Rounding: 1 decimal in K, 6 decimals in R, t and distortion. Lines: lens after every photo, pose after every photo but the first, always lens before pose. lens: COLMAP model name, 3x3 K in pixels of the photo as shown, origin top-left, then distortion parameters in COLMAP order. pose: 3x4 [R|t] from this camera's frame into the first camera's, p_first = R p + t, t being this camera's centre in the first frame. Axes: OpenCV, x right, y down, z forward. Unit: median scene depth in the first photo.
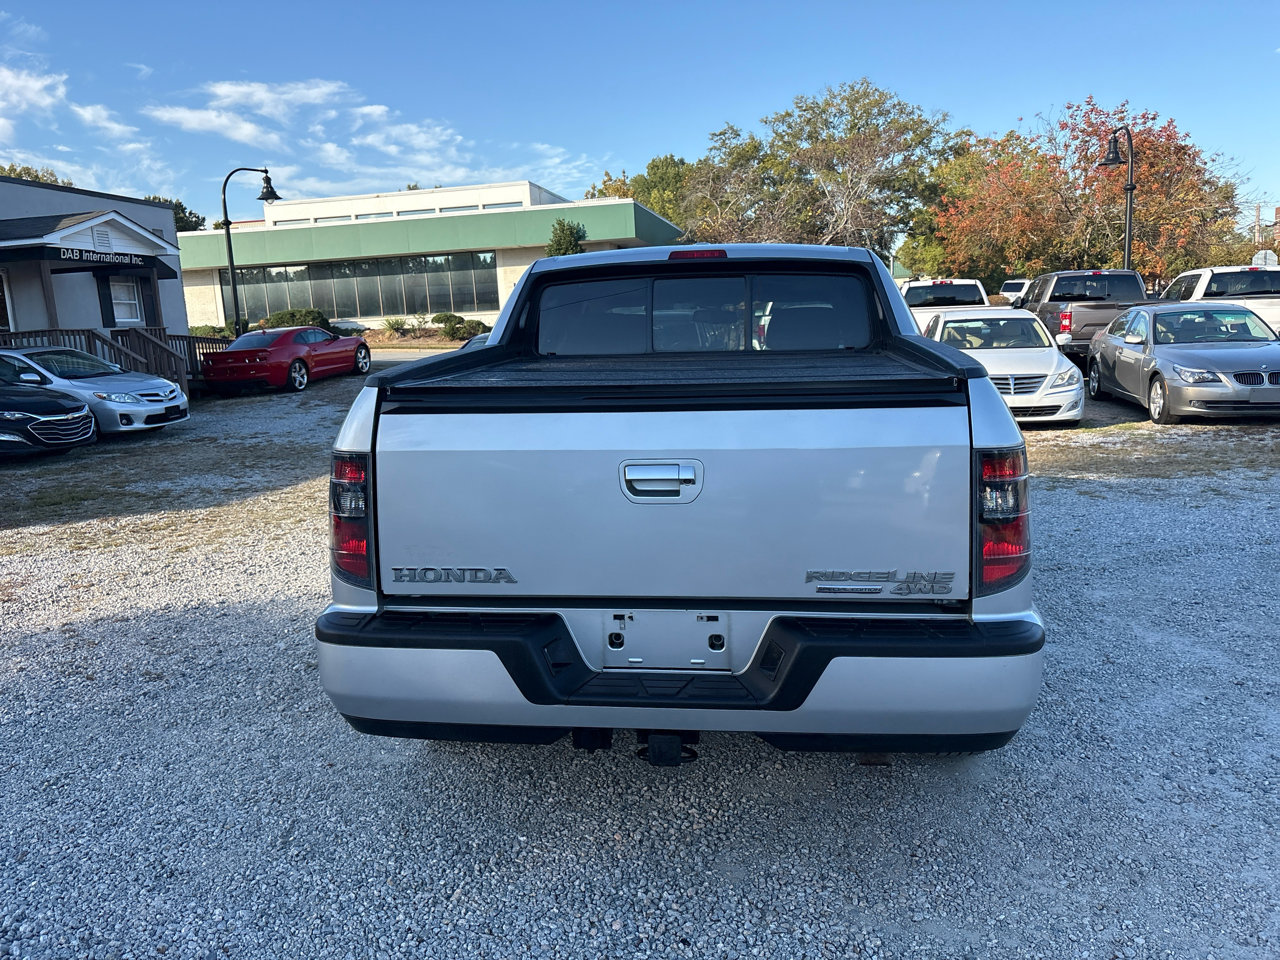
lens RADIAL K [[970.4, 0, 646.1], [0, 970.4, 480.8], [0, 0, 1]] dist [0.038200, -0.032540]
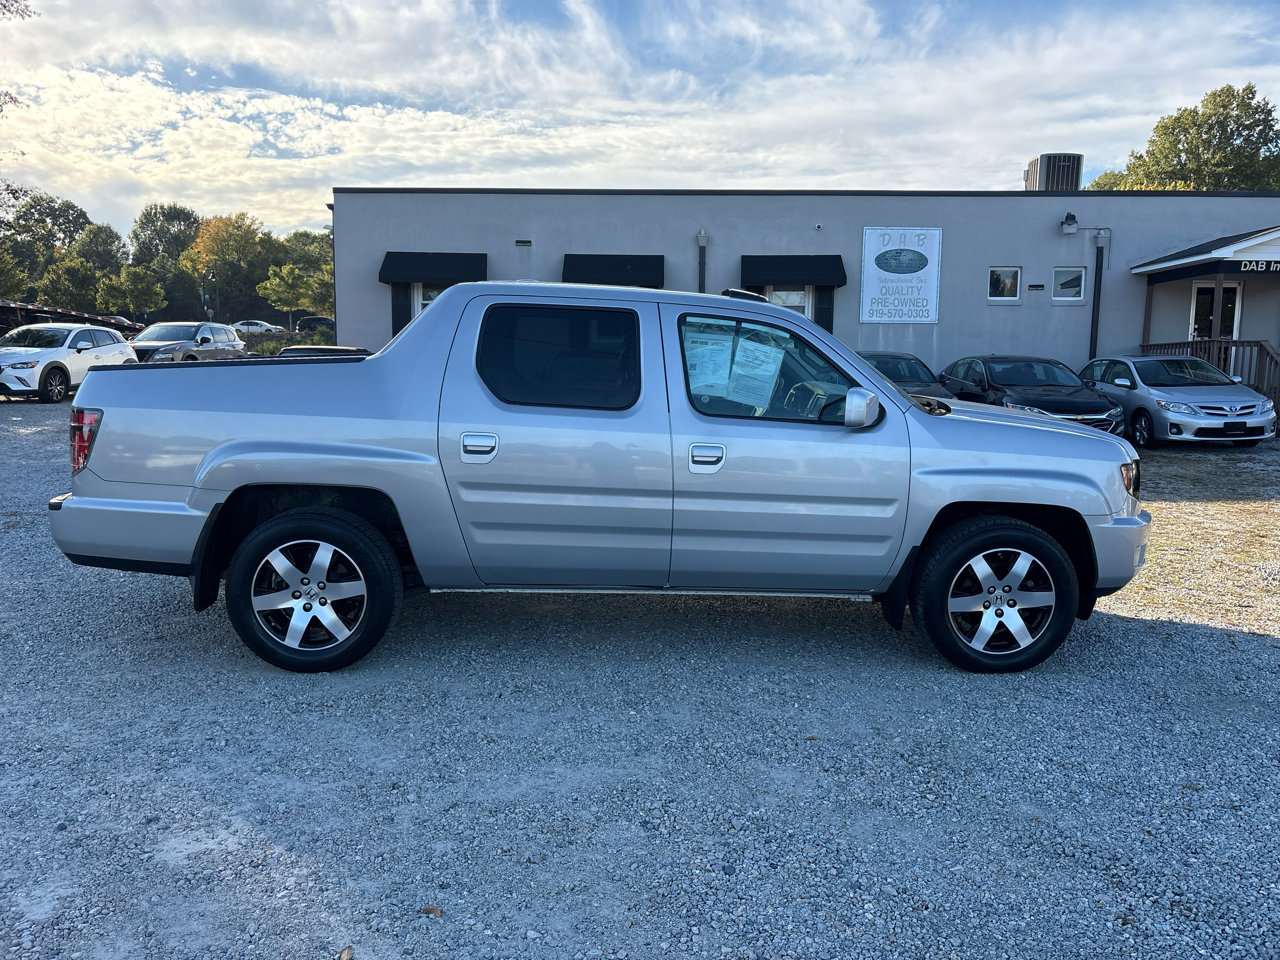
lens RADIAL K [[970.4, 0, 645.4], [0, 970.4, 484.4], [0, 0, 1]] dist [0.038200, -0.032540]
pose [[0.166165, 0.171788, -0.971019, 0.182526], [-0.173864, 0.974386, 0.142631, -0.026579], [0.970649, 0.145125, 0.191777, 0.130030]]
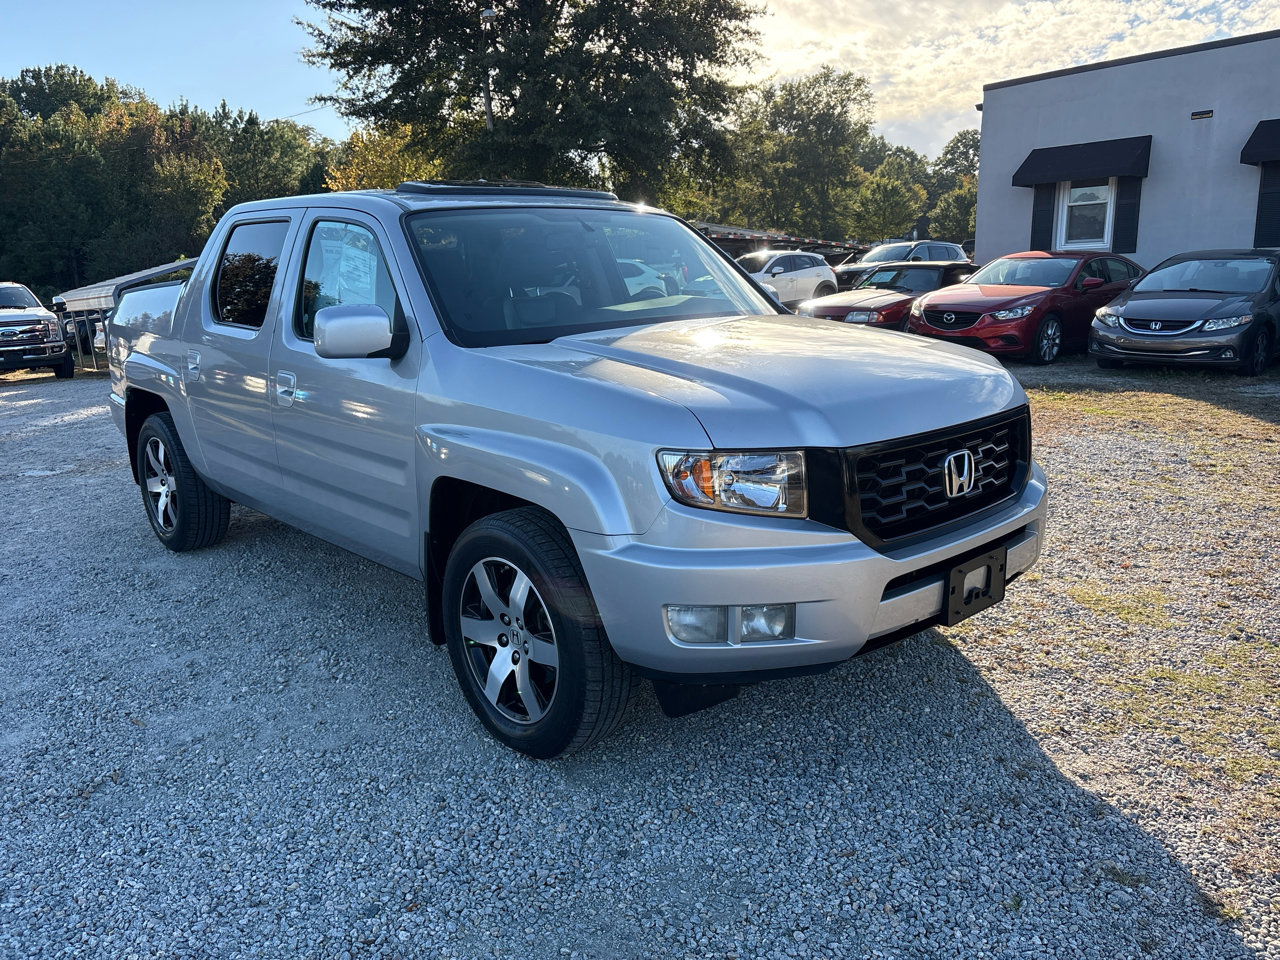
lens RADIAL K [[970.4, 0, 649.5], [0, 970.4, 457.8], [0, 0, 1]] dist [0.038200, -0.032540]
pose [[-0.644643, 0.192516, -0.739847, 0.107838], [-0.073104, 0.947814, 0.310329, -0.045084], [0.760981, 0.254137, -0.596928, 0.277883]]
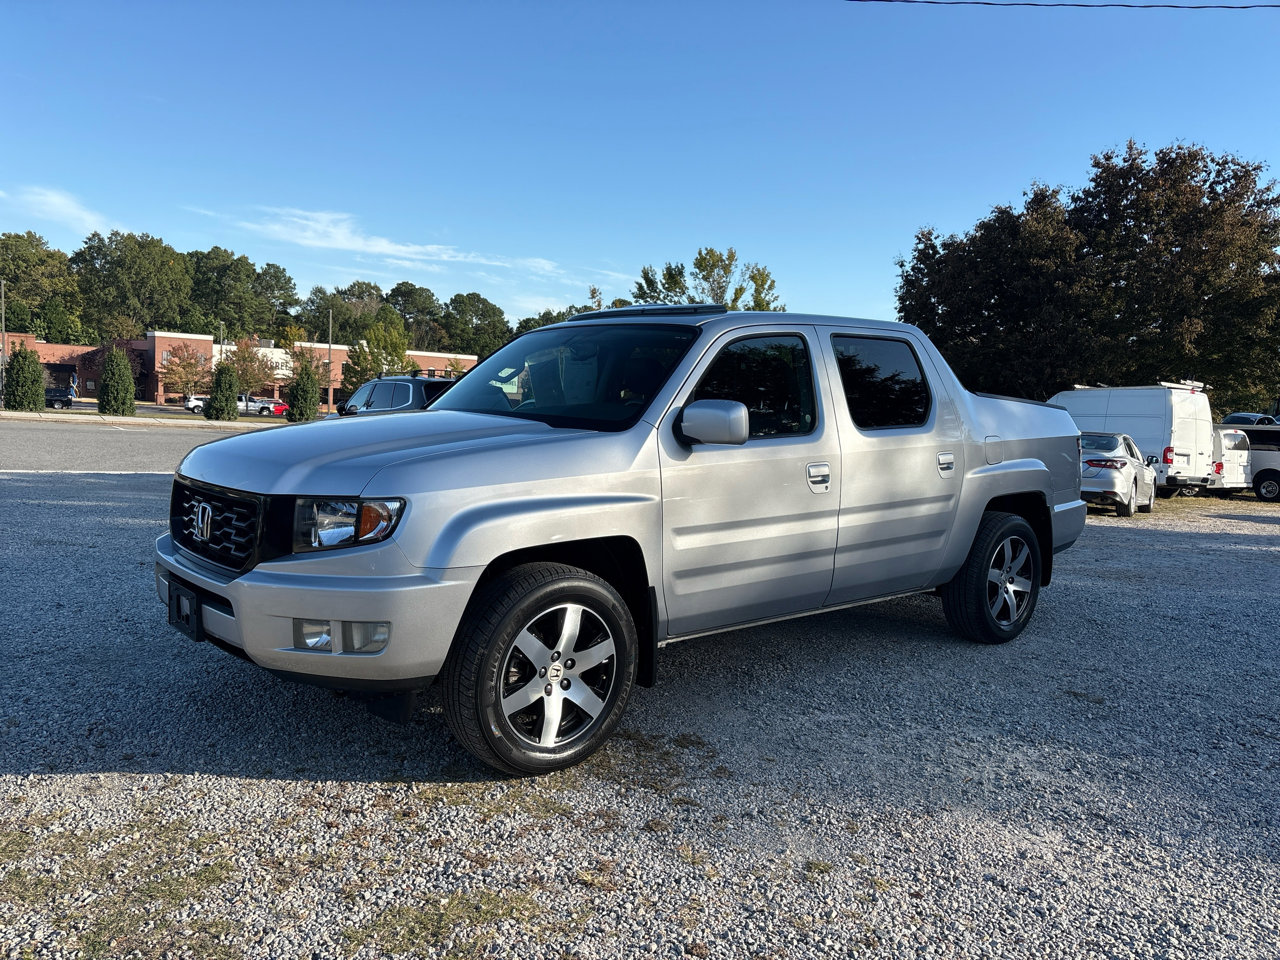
lens RADIAL K [[970.4, 0, 634.6], [0, 970.4, 479.6], [0, 0, 1]] dist [0.038200, -0.032540]
pose [[-0.731579, -0.059603, 0.679146, -0.096858], [0.086902, 0.979892, 0.179608, -0.038657], [-0.676195, 0.190417, -0.711689, 0.292757]]
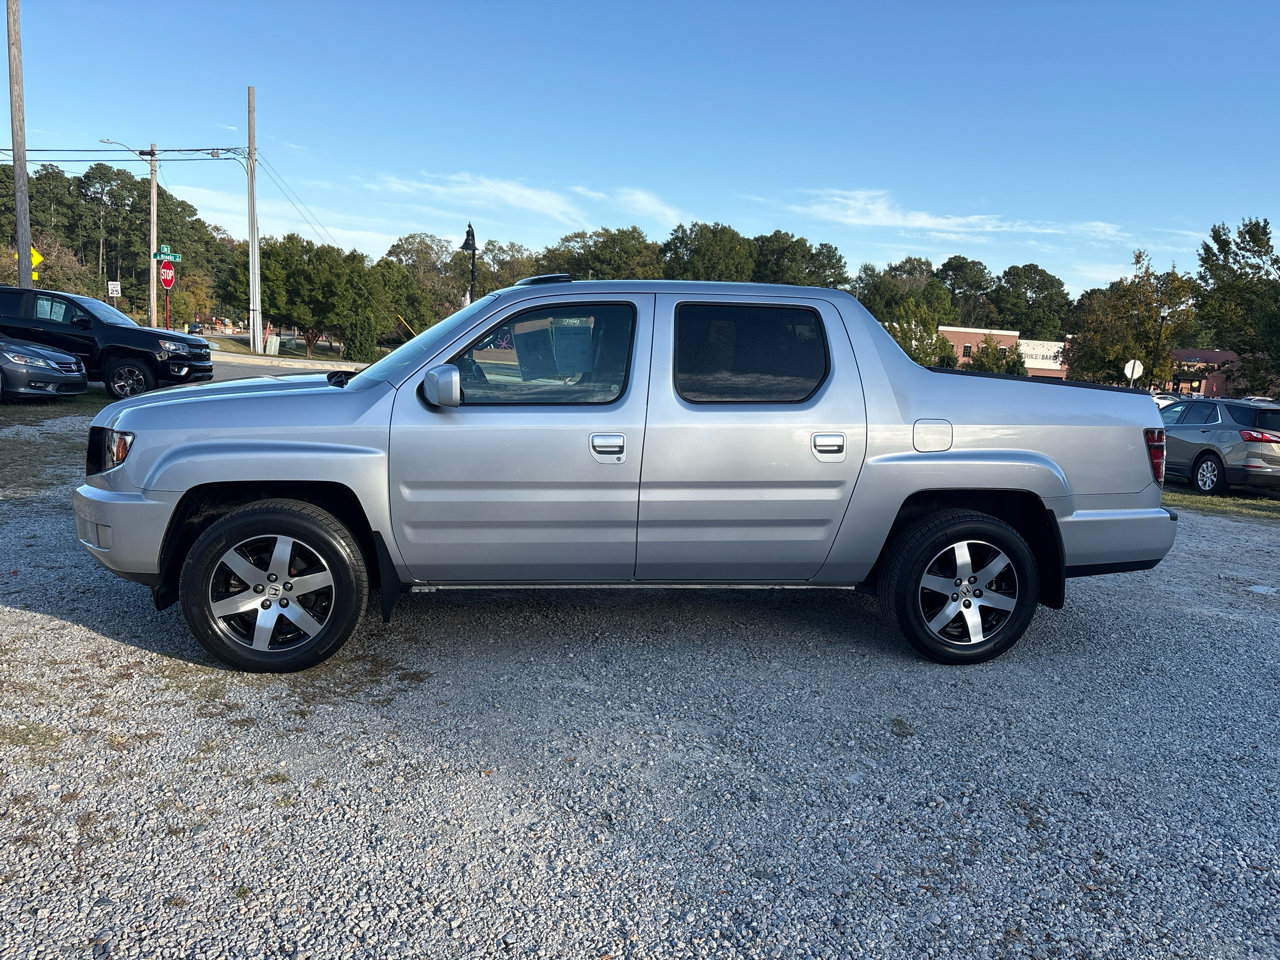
lens RADIAL K [[970.4, 0, 641.4], [0, 970.4, 492.3], [0, 0, 1]] dist [0.038200, -0.032540]
pose [[-0.268610, -0.129407, 0.954517, -0.156140], [0.103243, 0.981359, 0.162099, -0.026941], [-0.957700, 0.142088, -0.250243, 0.204333]]
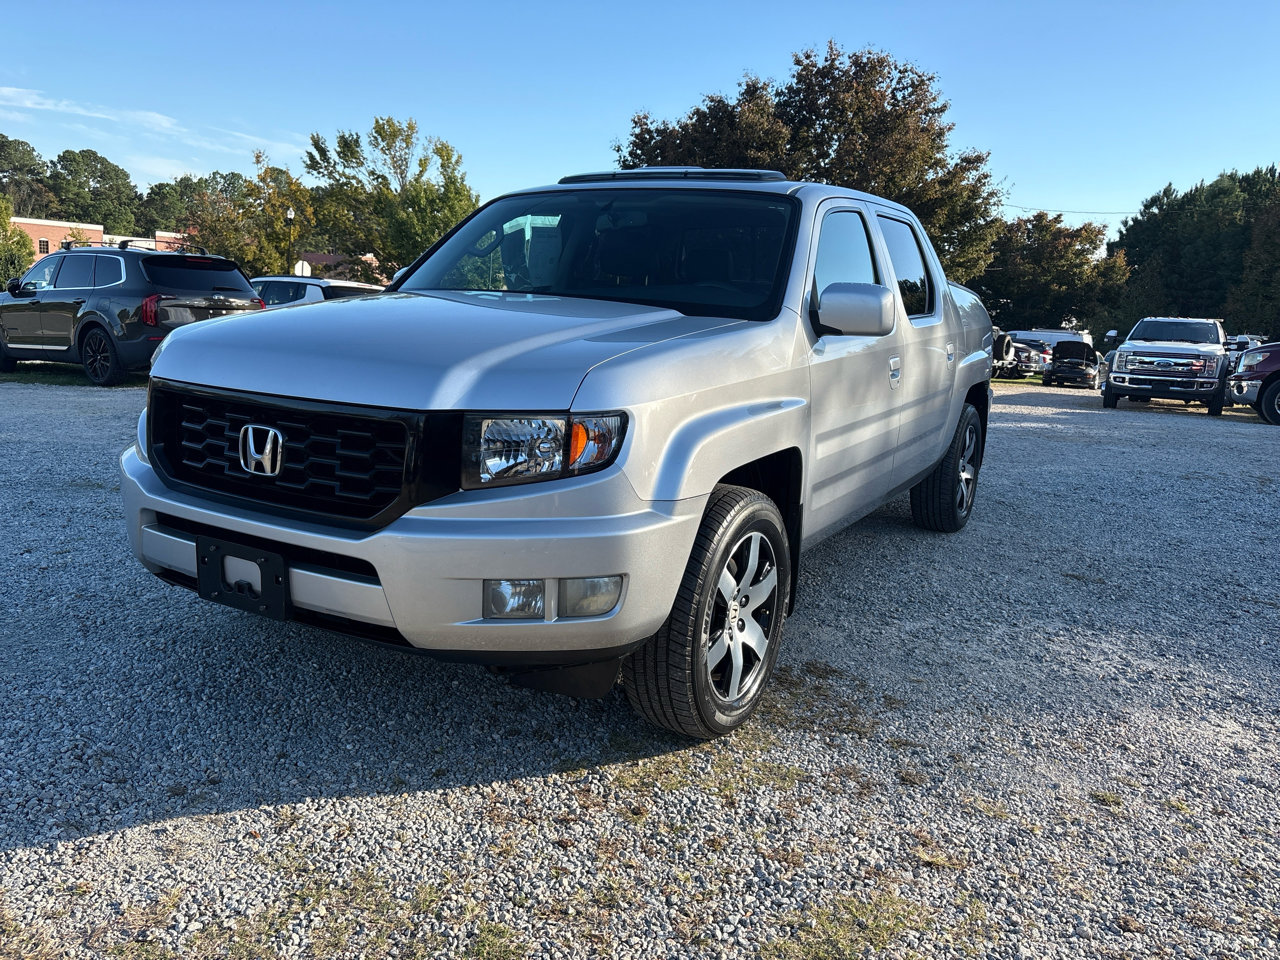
lens RADIAL K [[970.4, 0, 647.4], [0, 970.4, 474.3], [0, 0, 1]] dist [0.038200, -0.032540]
pose [[-0.919987, -0.091241, 0.381182, -0.040432], [0.032760, 0.951224, 0.306755, -0.039138], [-0.390578, 0.294699, -0.872125, 0.304540]]
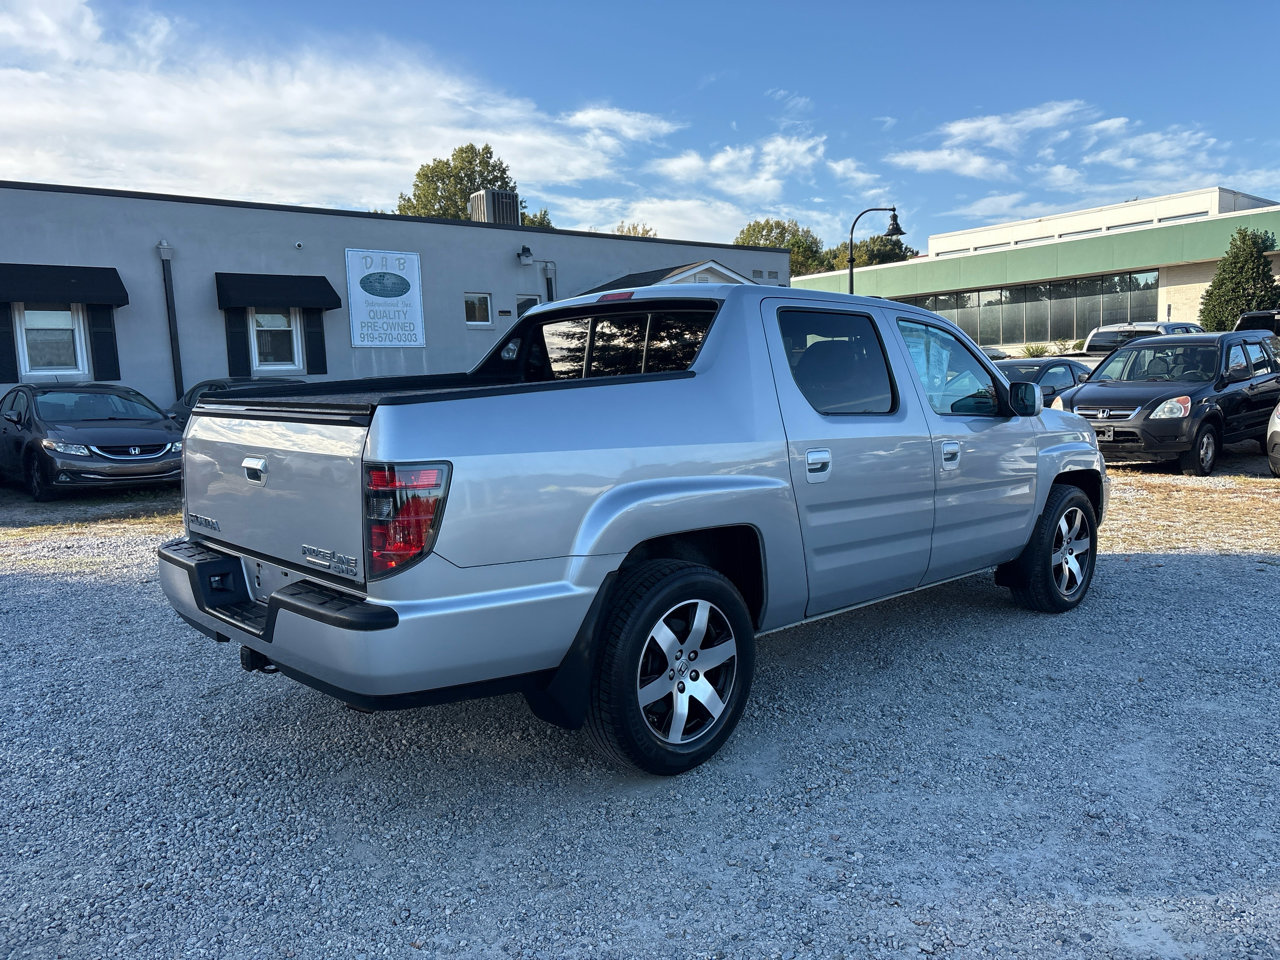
lens RADIAL K [[970.4, 0, 648.6], [0, 970.4, 491.7], [0, 0, 1]] dist [0.038200, -0.032540]
pose [[0.771238, 0.091026, -0.630004, 0.103137], [-0.101127, 0.994674, 0.019918, -0.004072], [0.628462, 0.048349, 0.776336, 0.019645]]
